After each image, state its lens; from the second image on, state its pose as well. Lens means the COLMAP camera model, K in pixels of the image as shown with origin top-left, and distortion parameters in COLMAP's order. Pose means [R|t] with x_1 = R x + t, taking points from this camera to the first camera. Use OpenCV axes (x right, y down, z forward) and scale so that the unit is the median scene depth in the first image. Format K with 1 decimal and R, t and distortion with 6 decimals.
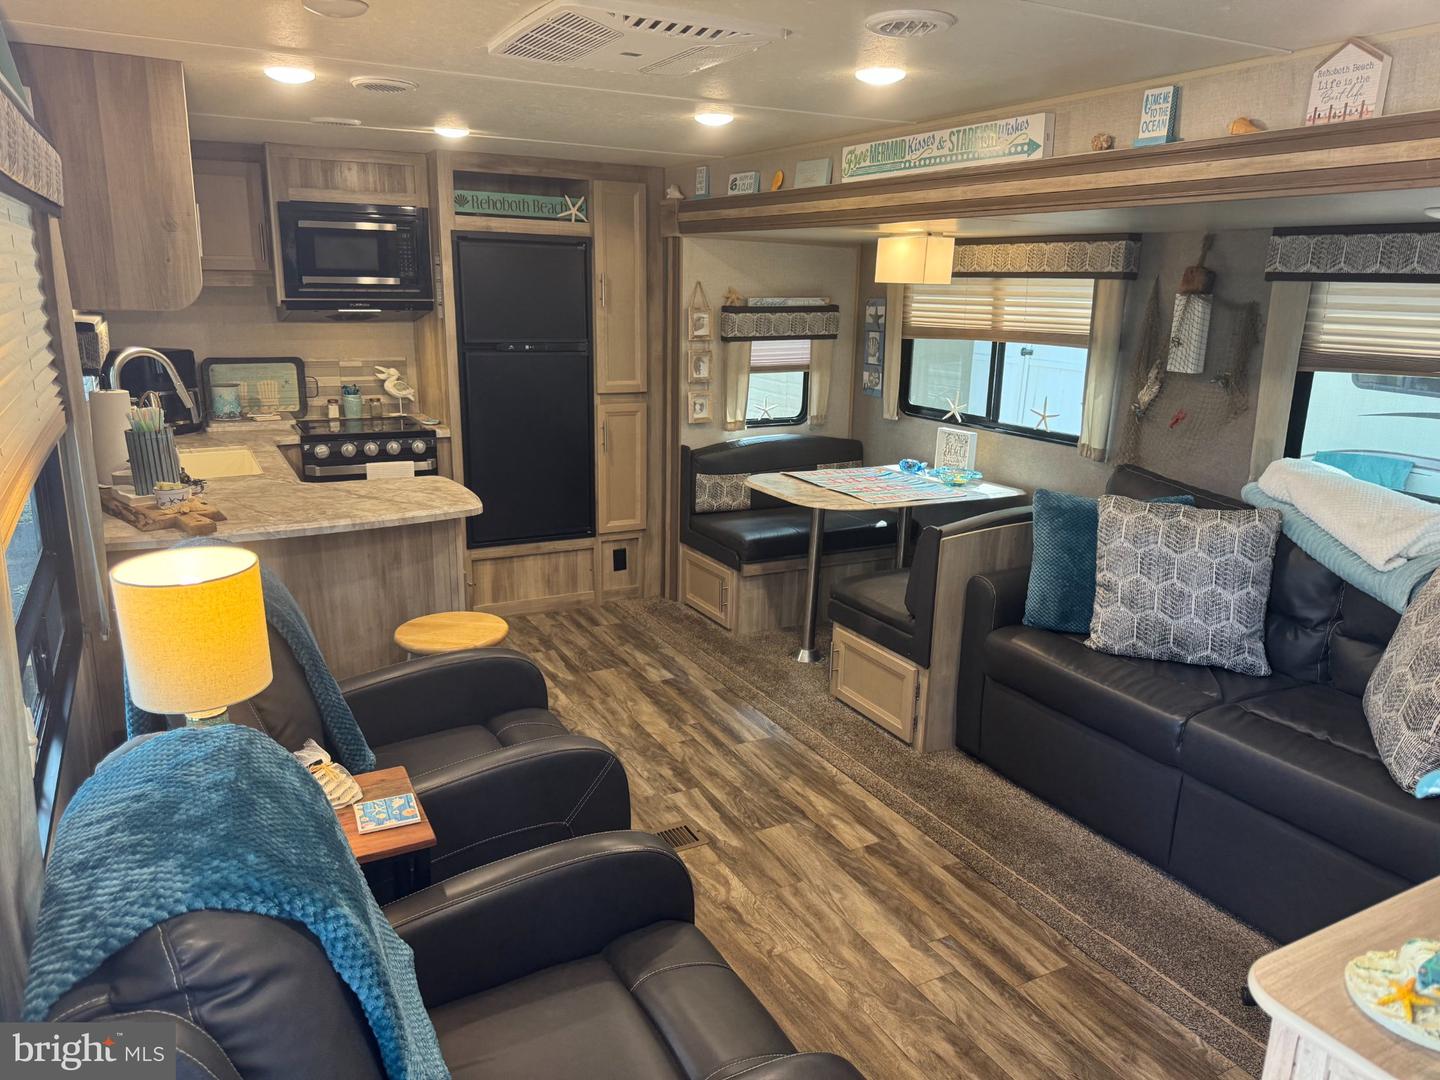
lens RADIAL K [[1019.3, 0, 720.0], [0, 1019.3, 540.0], [0, 0, 1]] dist [-0.000770, -0.000360]
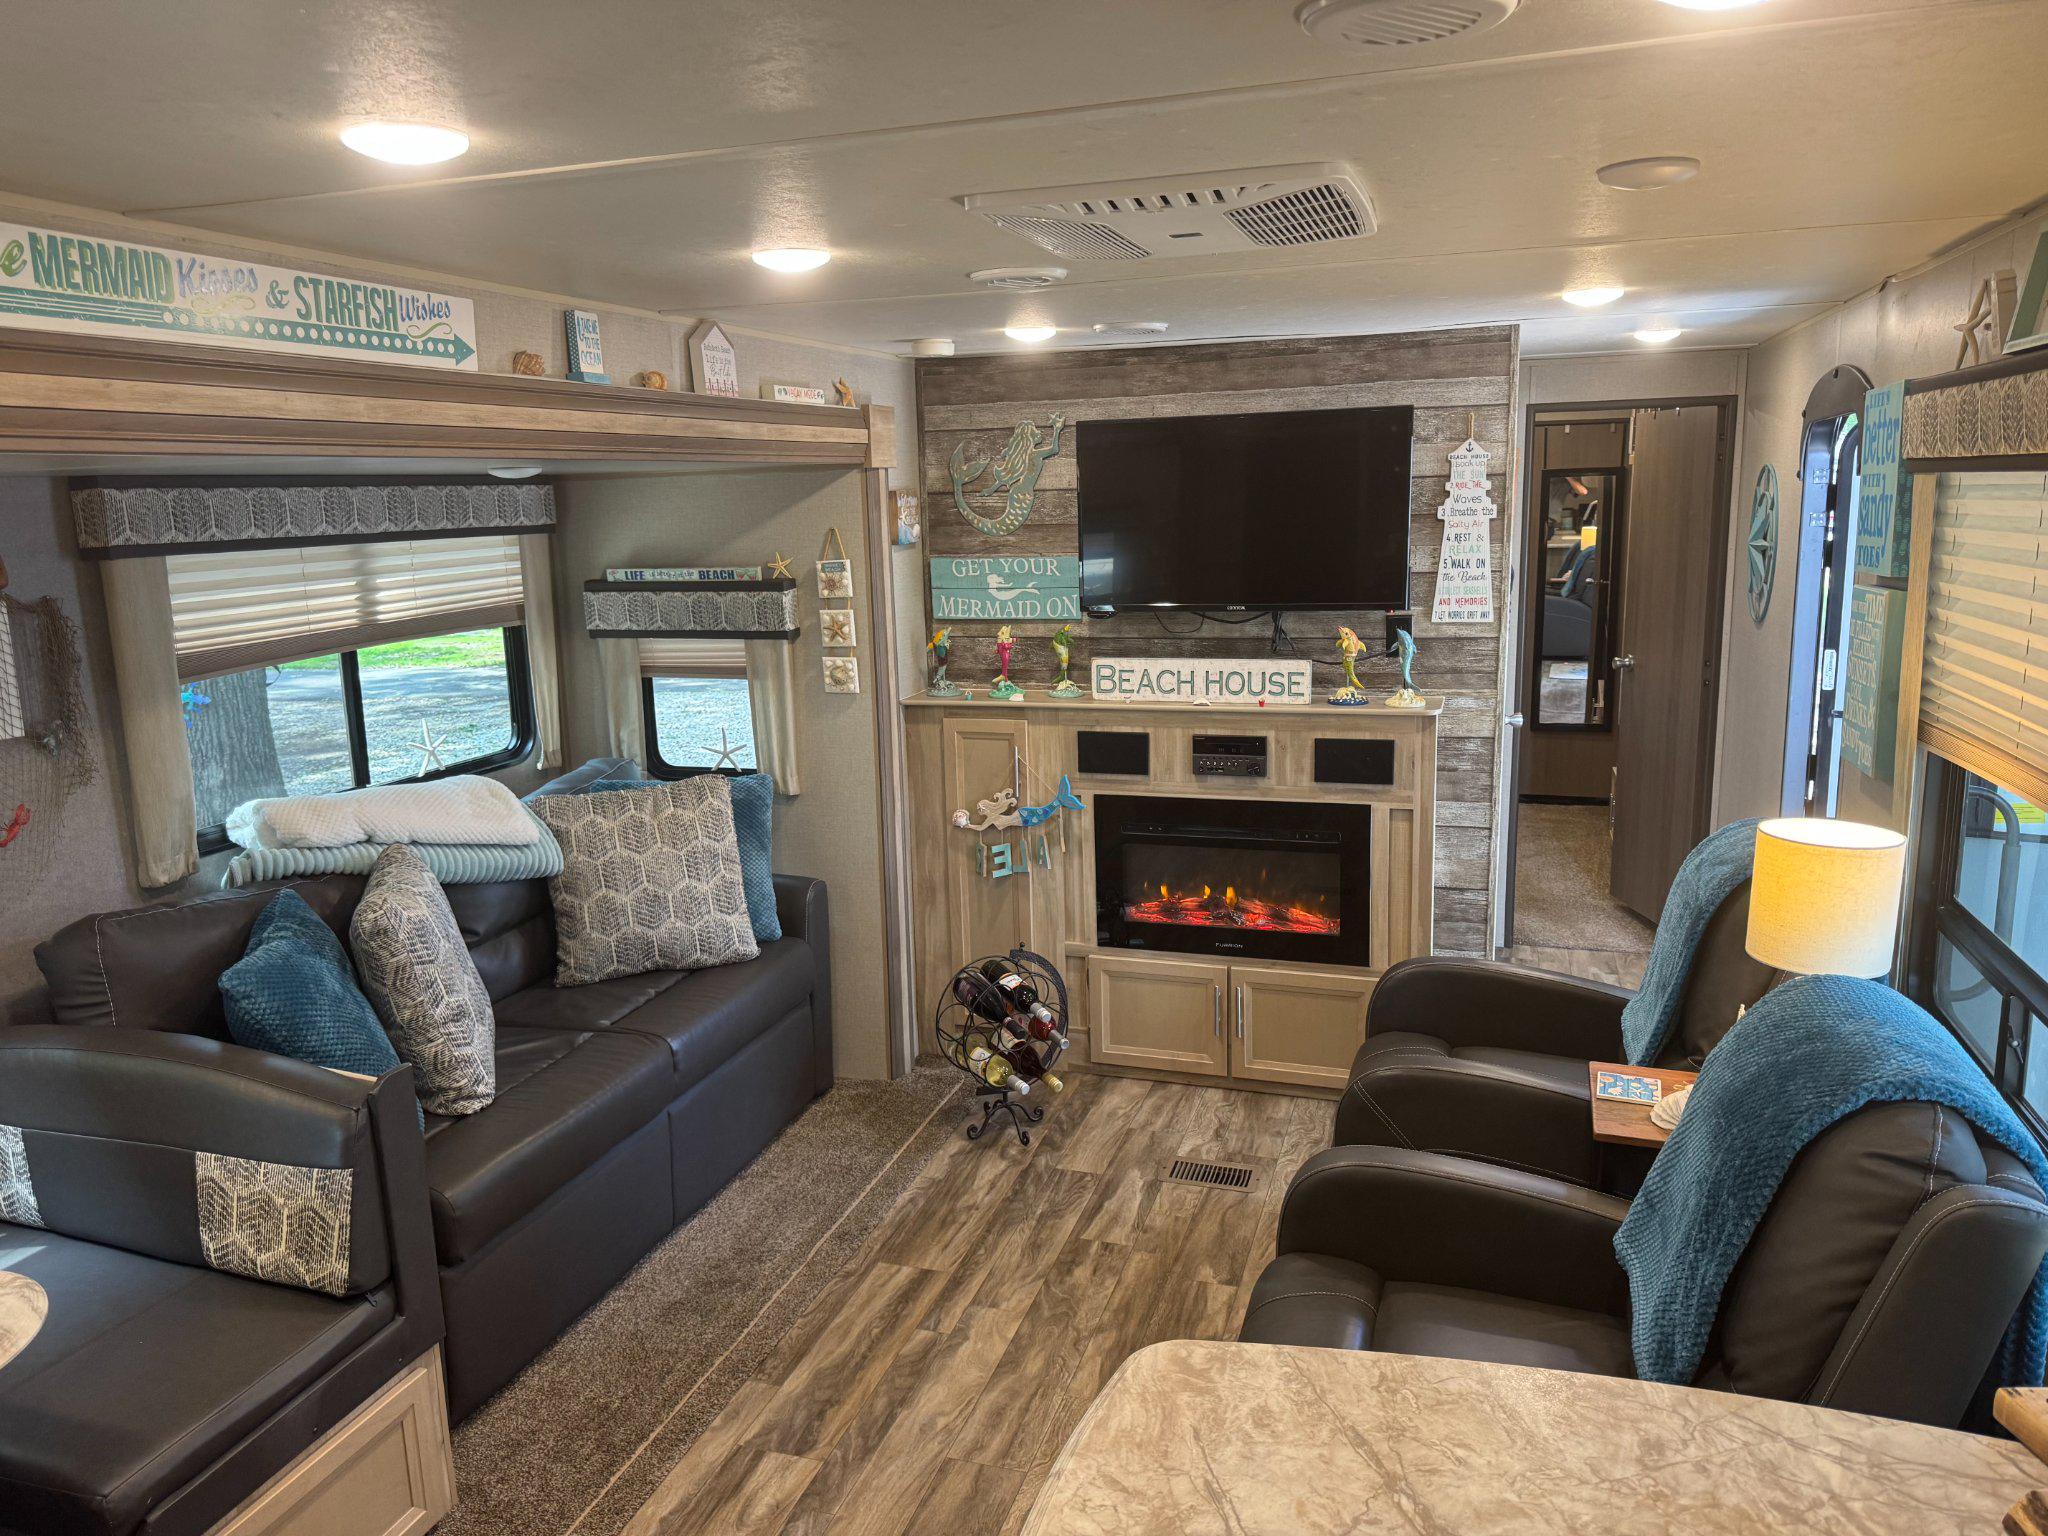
lens RADIAL K [[1439.3, 0, 1022.6], [0, 1439.3, 763.0], [0, 0, 1]] dist [0.117601, -0.197151]
pose [[-0.691913, -0.136101, 0.709036, -0.562923], [0.193513, 0.911178, 0.363742, -0.408331], [-0.695564, 0.388885, -0.604118, 1.369556]]
